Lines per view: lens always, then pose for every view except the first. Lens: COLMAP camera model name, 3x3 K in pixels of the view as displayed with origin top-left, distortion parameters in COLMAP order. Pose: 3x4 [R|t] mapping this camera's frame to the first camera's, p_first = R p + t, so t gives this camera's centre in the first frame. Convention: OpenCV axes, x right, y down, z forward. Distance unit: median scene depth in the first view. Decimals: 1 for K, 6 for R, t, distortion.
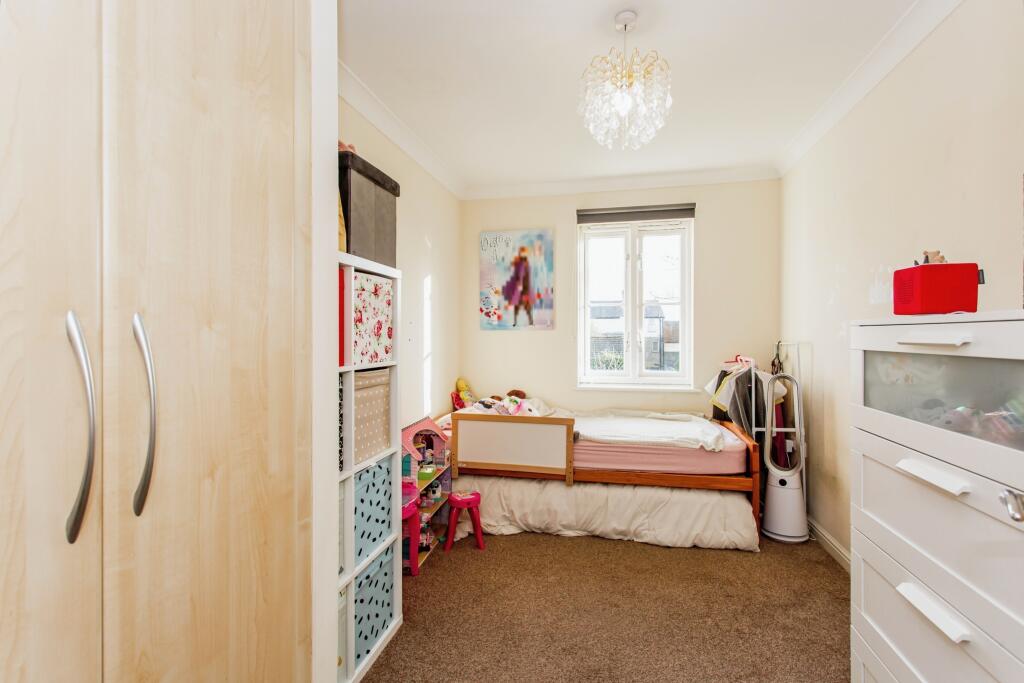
lens RADIAL K [[491.7, 0, 513.8], [0, 491.7, 336.5], [0, 0, 1]] dist [0.000509, 0.000223]
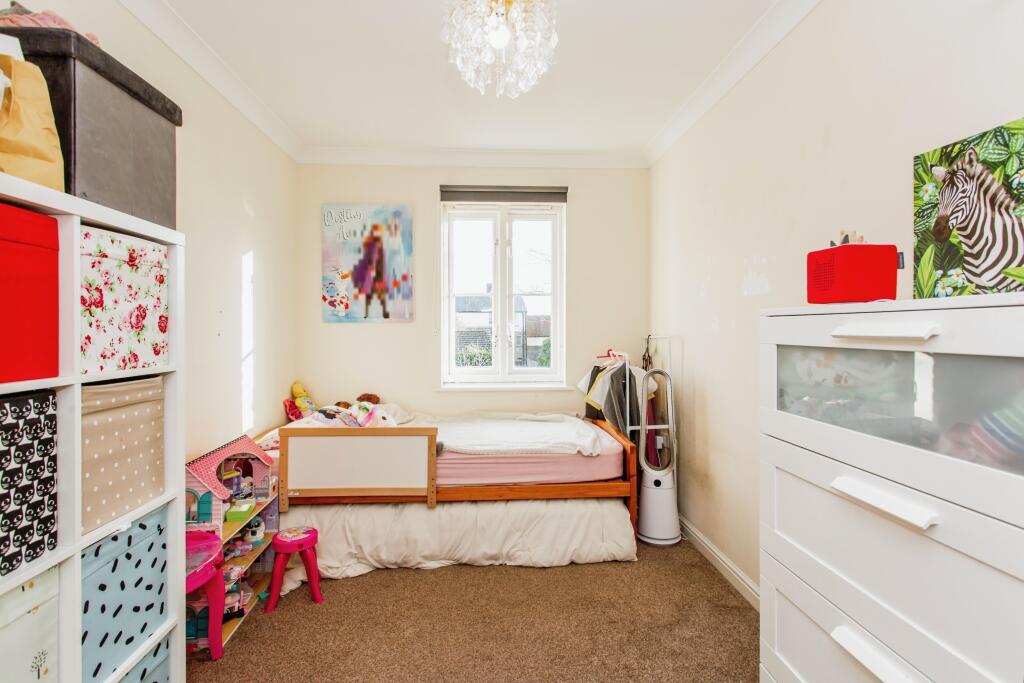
lens RADIAL K [[491.7, 0, 514.9], [0, 491.7, 332.6], [0, 0, 1]] dist [0.000509, 0.000223]
pose [[0.961456, -0.001873, 0.274953, 0.021633], [0.001008, 0.999994, 0.003287, 0.002153], [-0.274958, -0.002884, 0.961452, 0.170699]]
